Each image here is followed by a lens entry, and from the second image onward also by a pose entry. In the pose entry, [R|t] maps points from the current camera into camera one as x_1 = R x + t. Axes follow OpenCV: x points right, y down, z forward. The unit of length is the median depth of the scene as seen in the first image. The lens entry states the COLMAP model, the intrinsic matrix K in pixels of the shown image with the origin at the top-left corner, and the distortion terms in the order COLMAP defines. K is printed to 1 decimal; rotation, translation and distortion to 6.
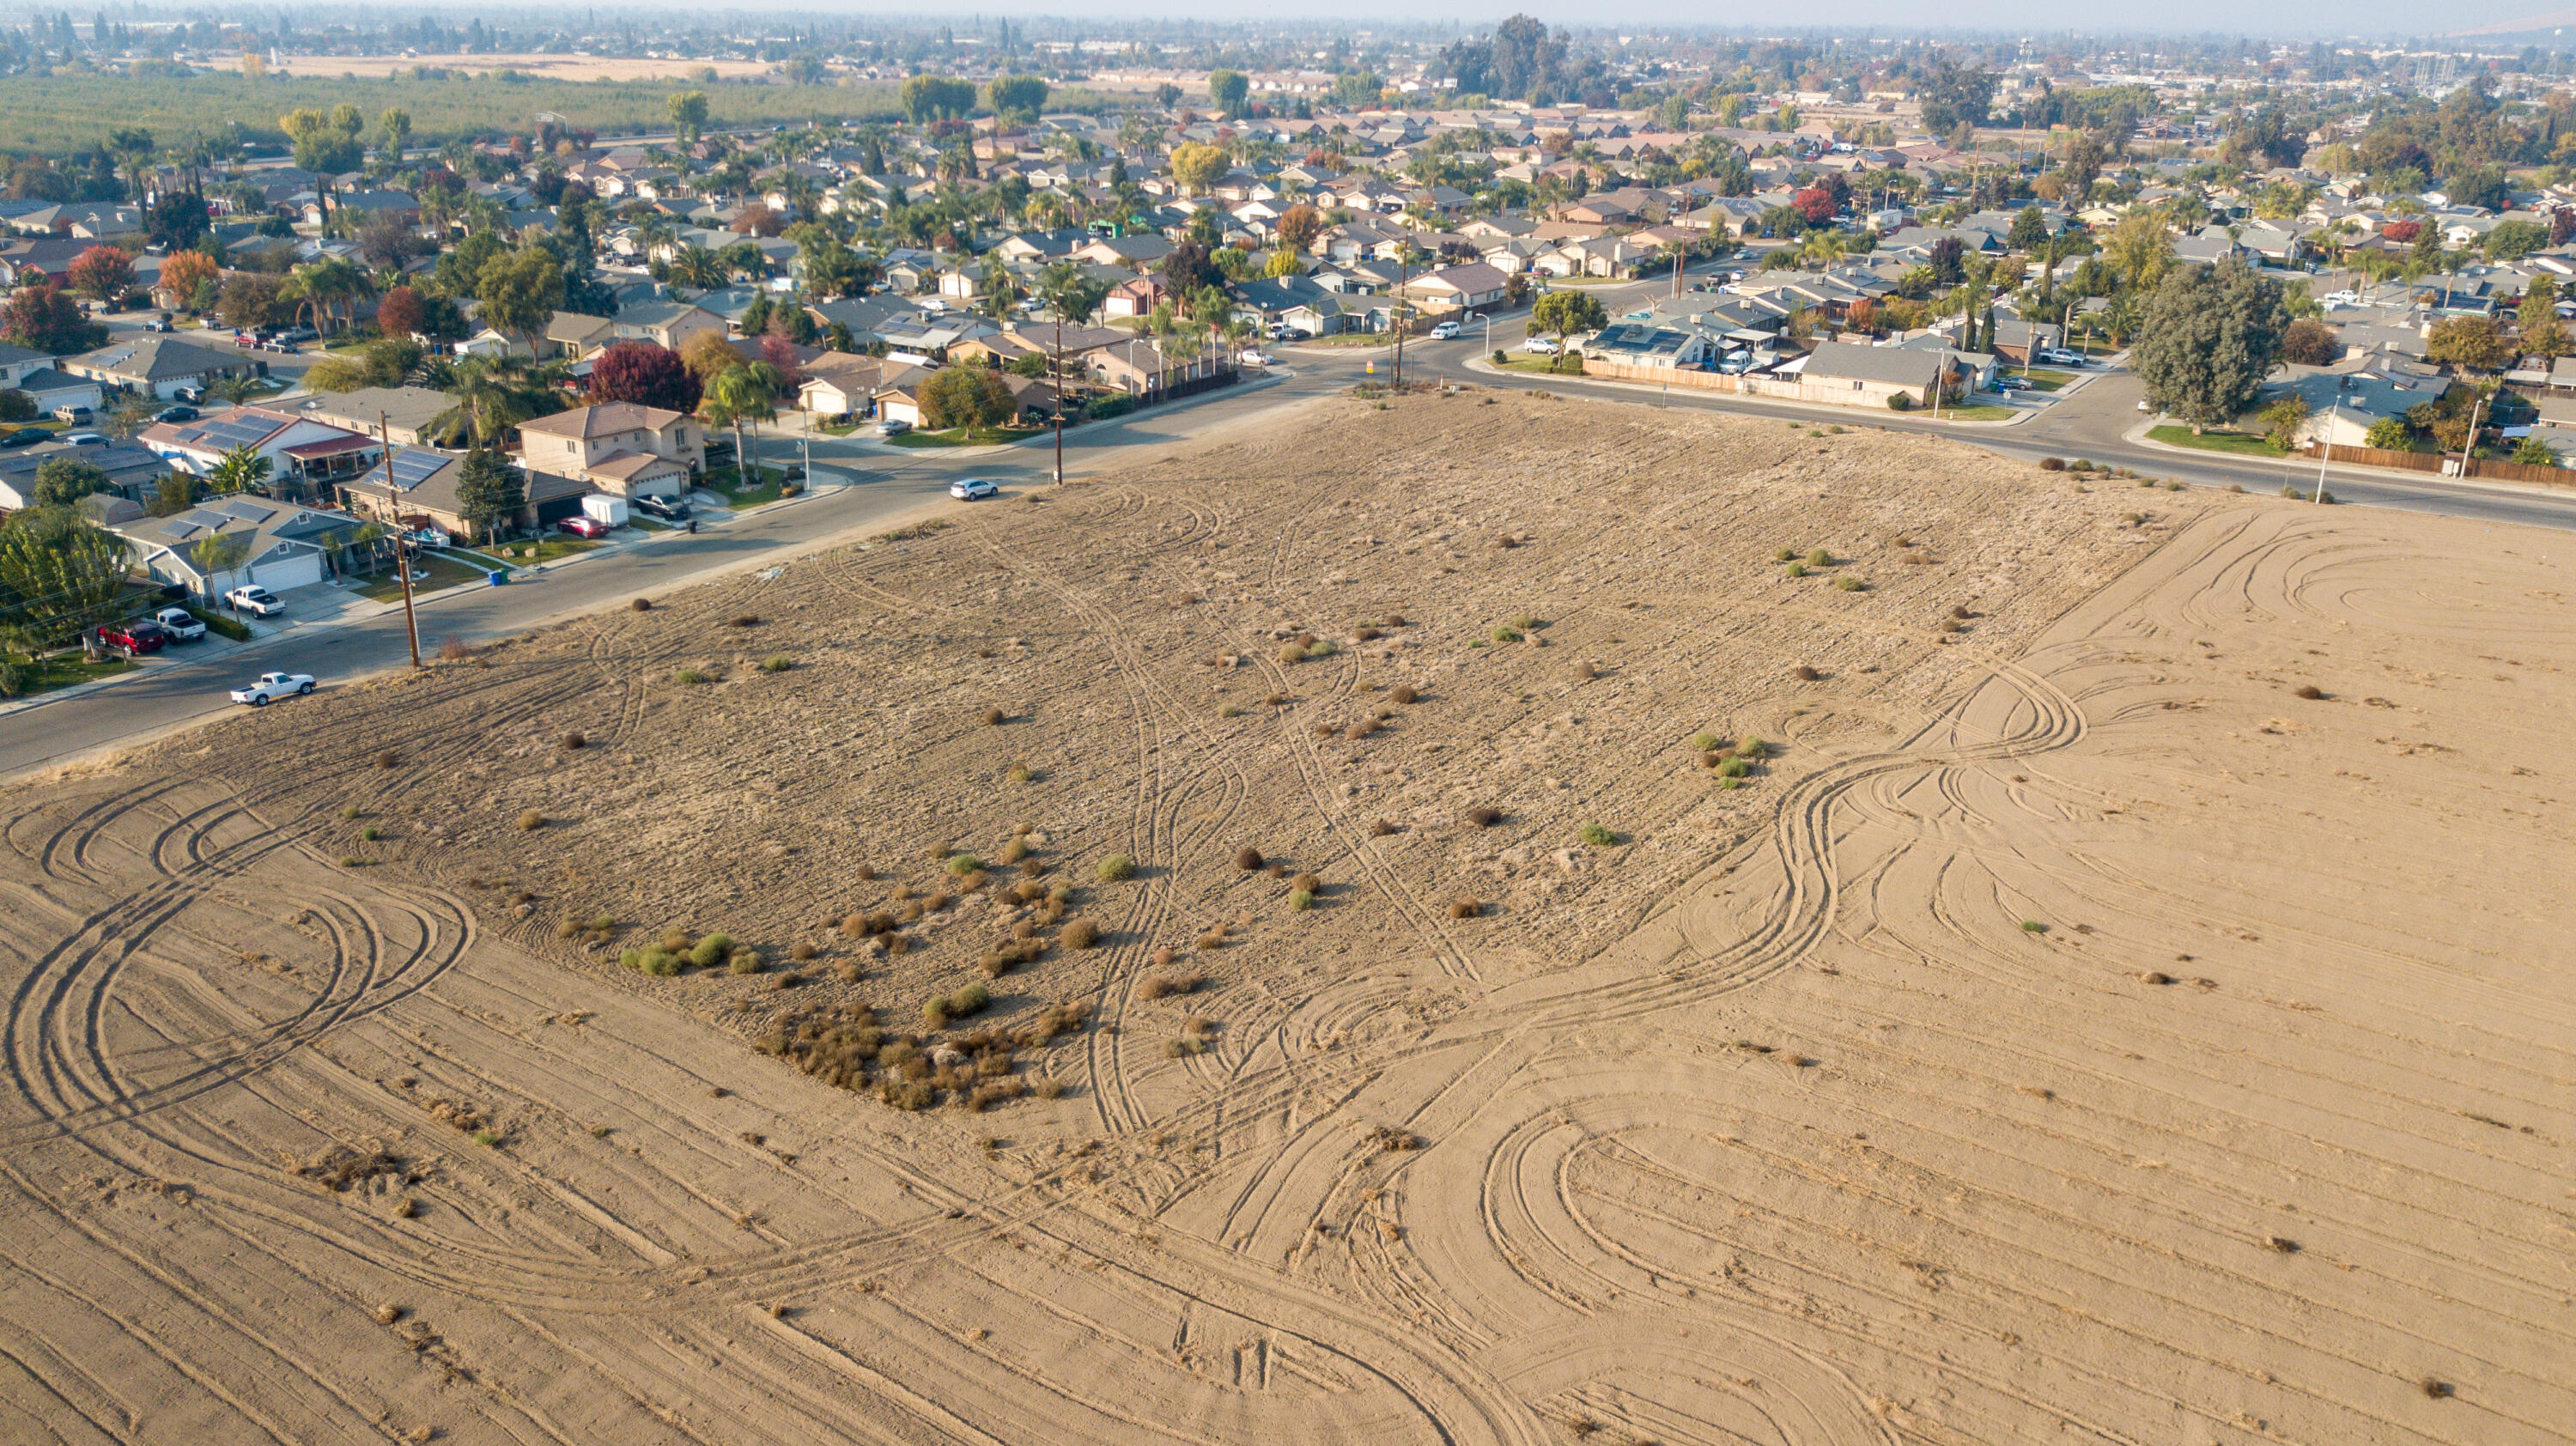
lens RADIAL K [[1980.0, 0, 1296.6], [0, 1980.0, 725.3], [0, 0, 1]] dist [0.009575, -0.010493]
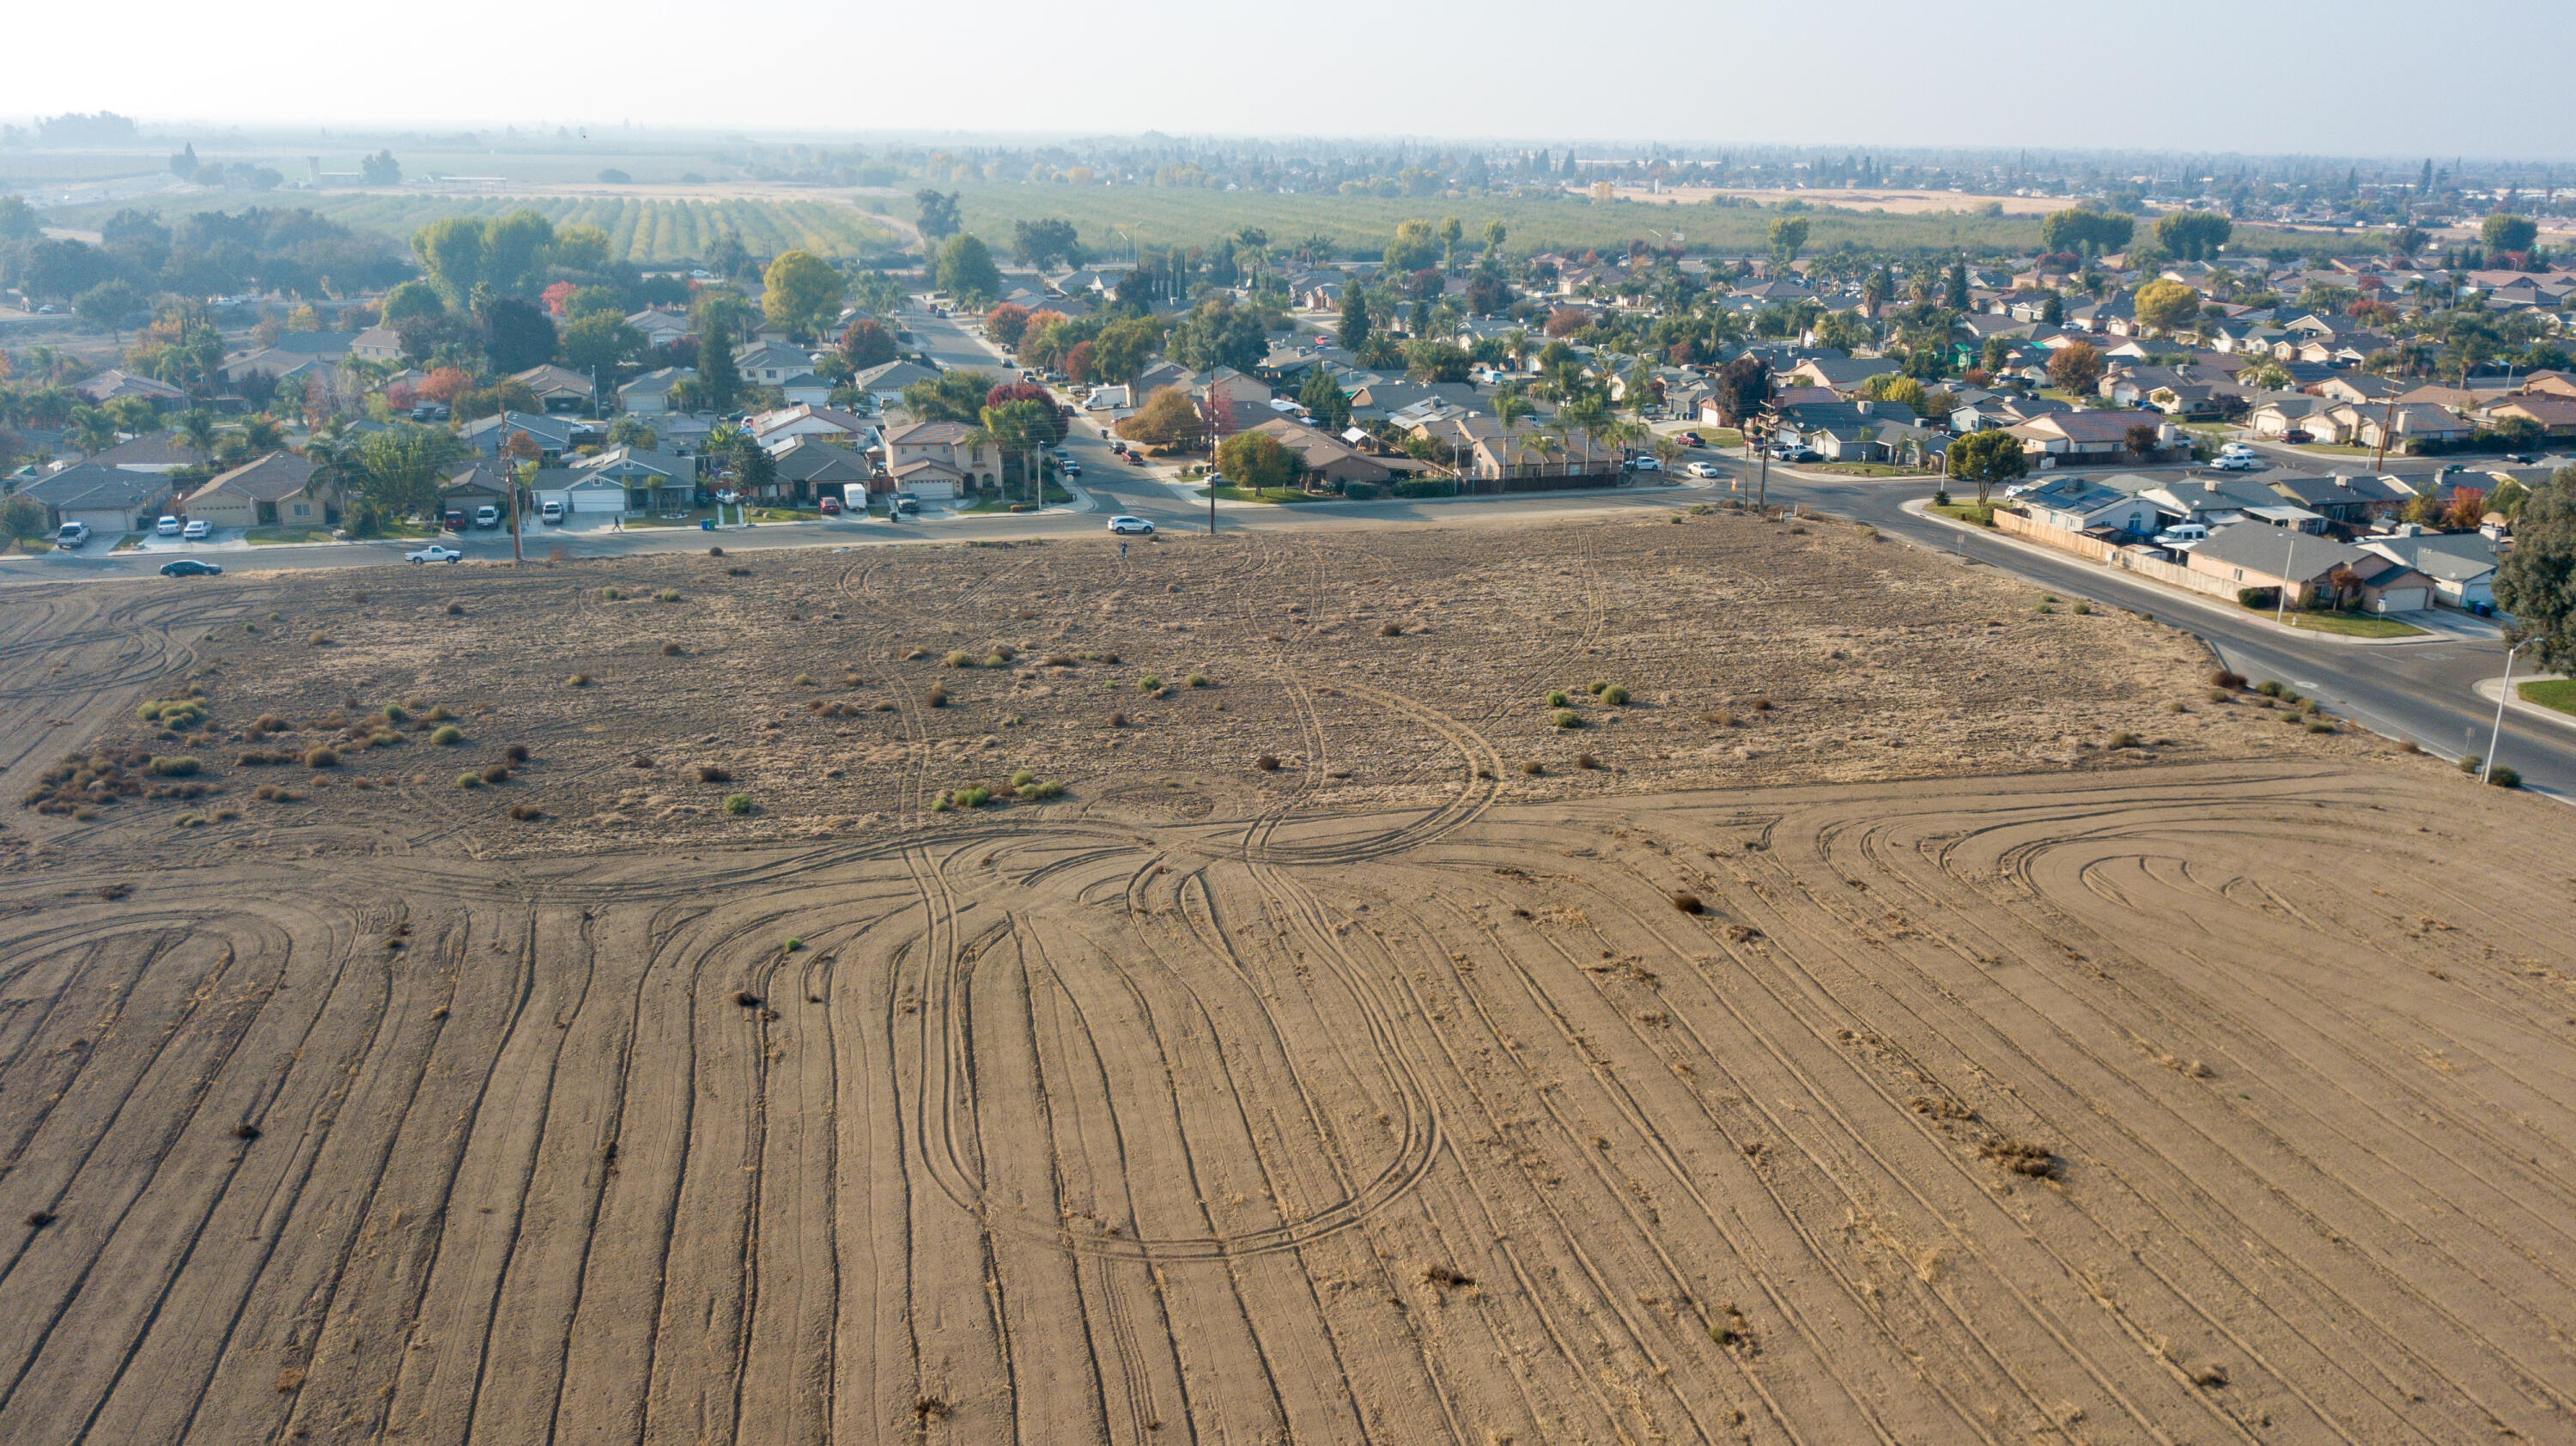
lens RADIAL K [[1980.0, 0, 1296.6], [0, 1980.0, 725.3], [0, 0, 1]] dist [0.009575, -0.010493]
pose [[0.757462, 0.188130, -0.625186, 0.864844], [-0.228757, 0.973356, 0.015743, -0.062164], [0.611491, 0.131091, 0.780317, 0.246199]]
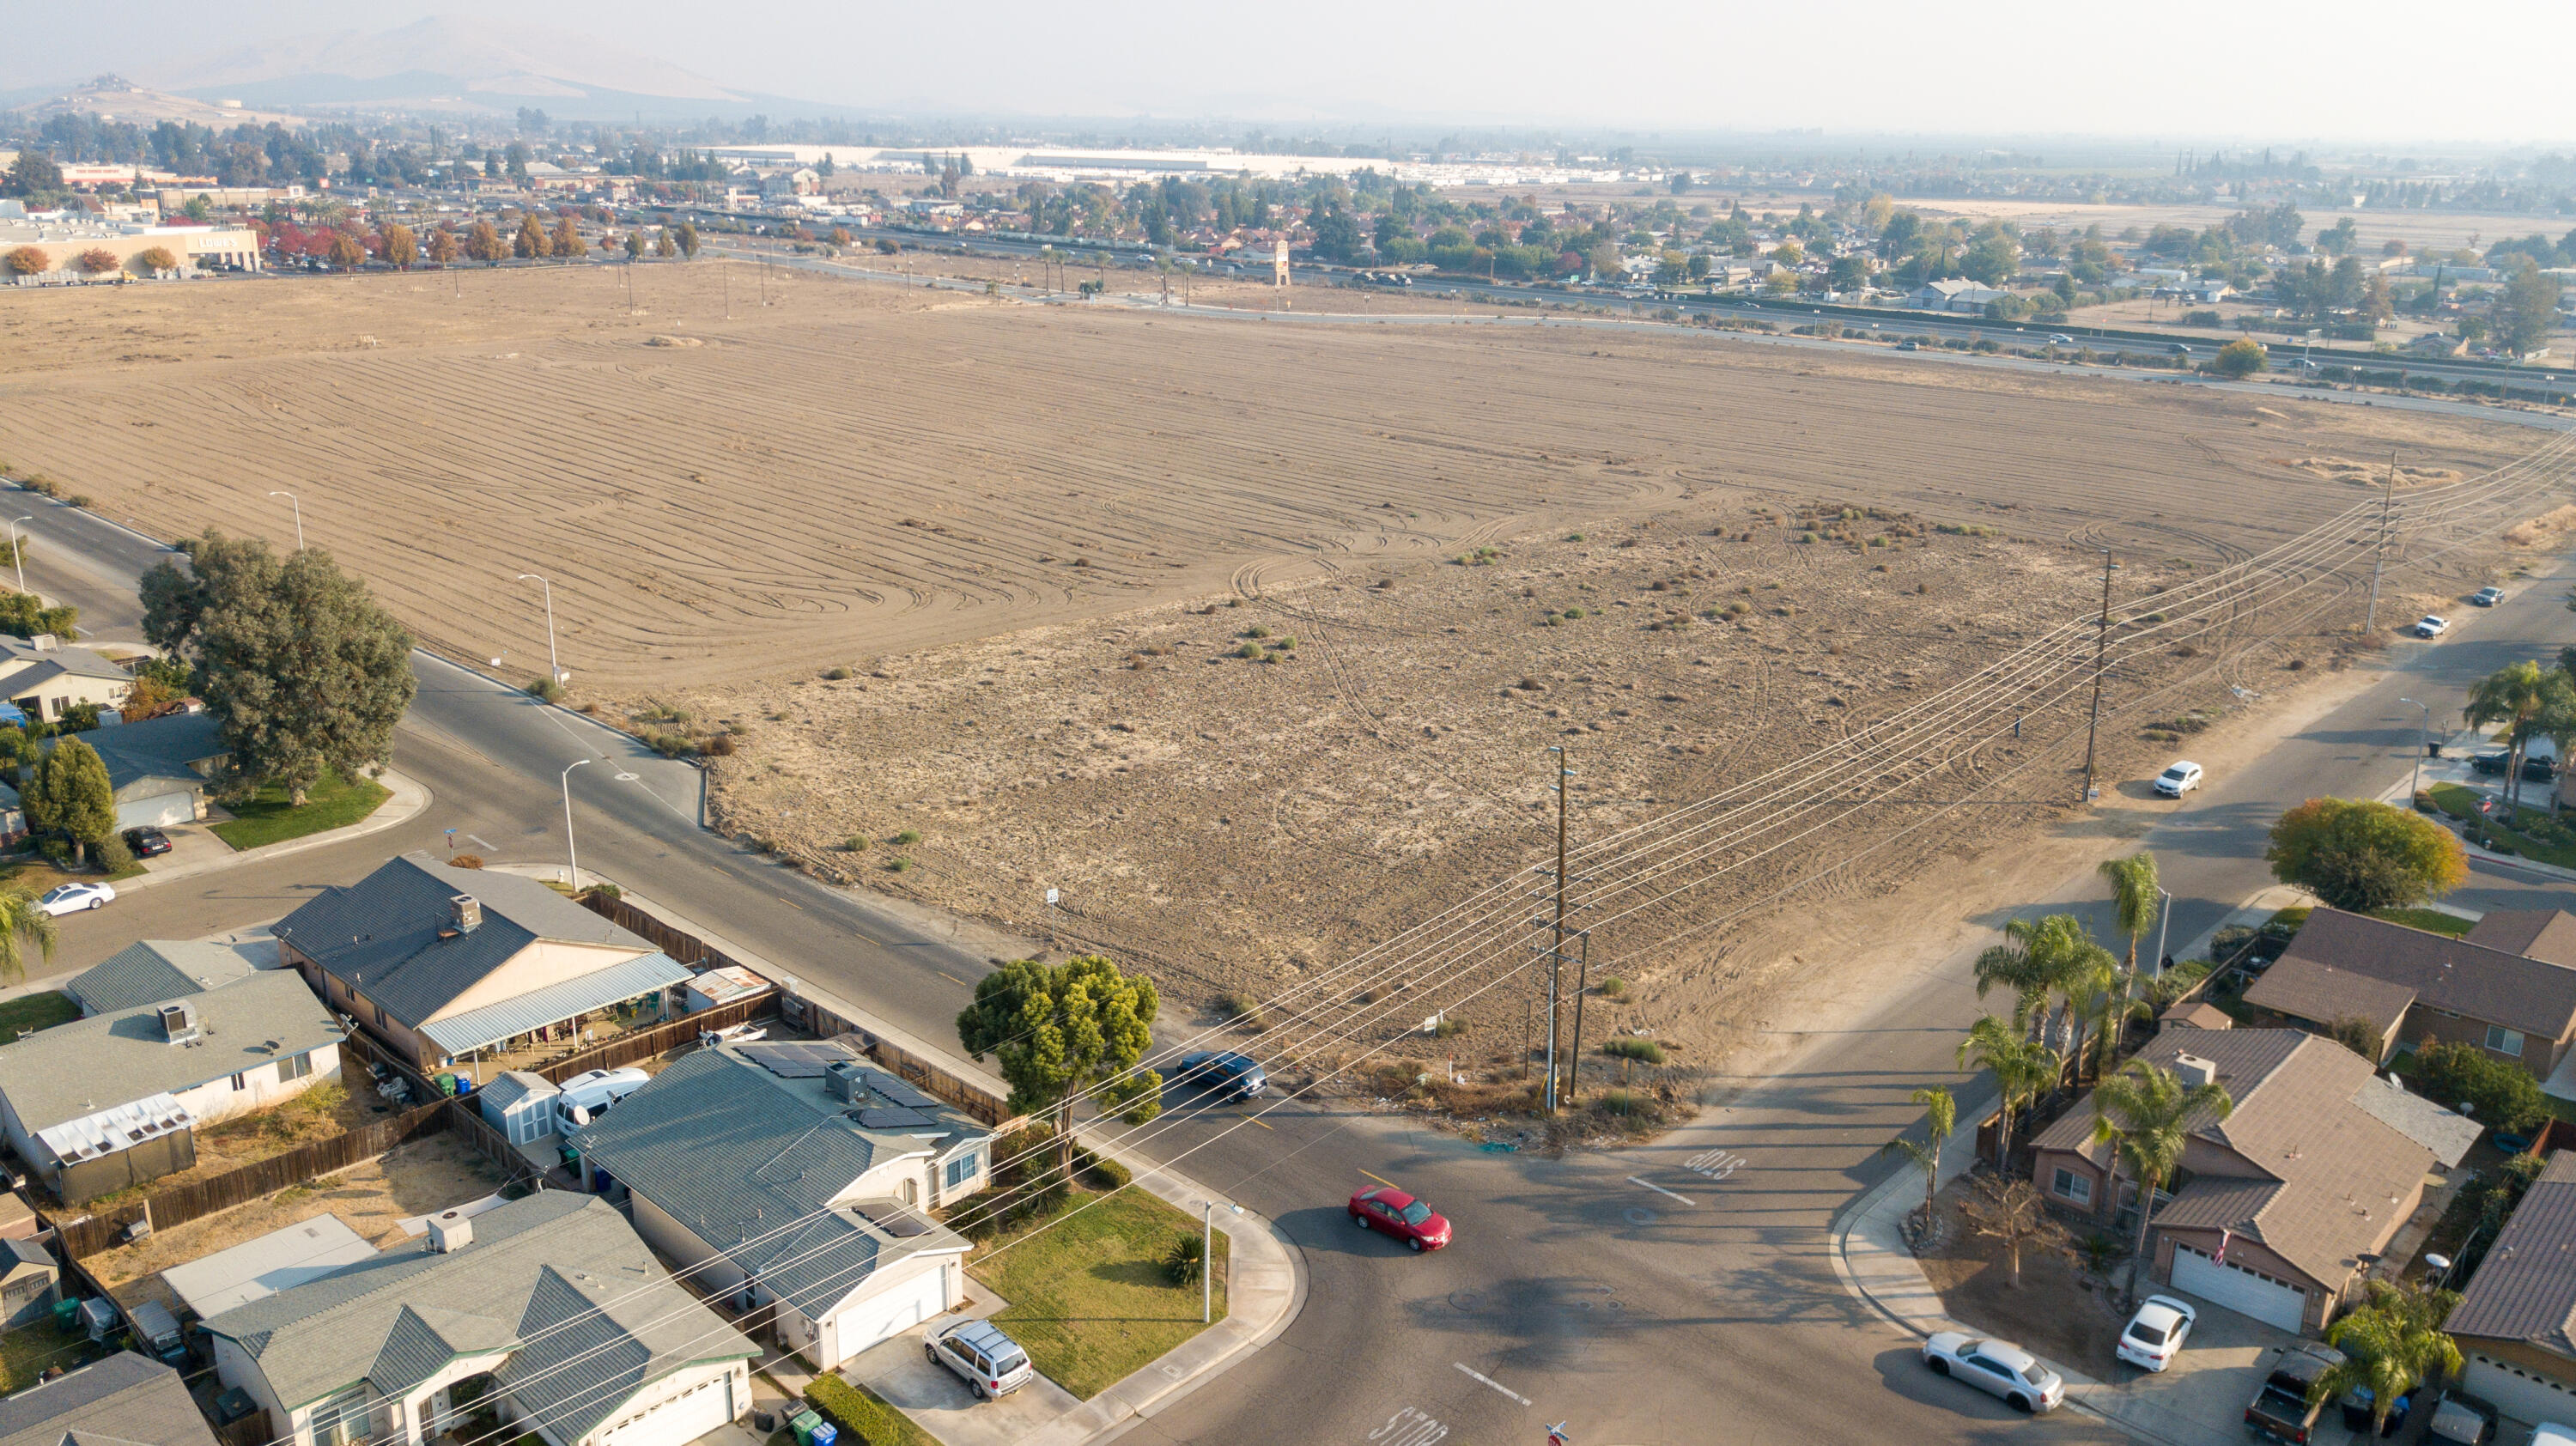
lens RADIAL K [[1980.0, 0, 1296.6], [0, 1980.0, 725.3], [0, 0, 1]] dist [0.009575, -0.010493]
pose [[-0.984702, -0.073713, 0.157888, 0.081643], [0.035773, 0.801291, 0.597204, -0.829807], [-0.170536, 0.593716, -0.786396, 2.233787]]
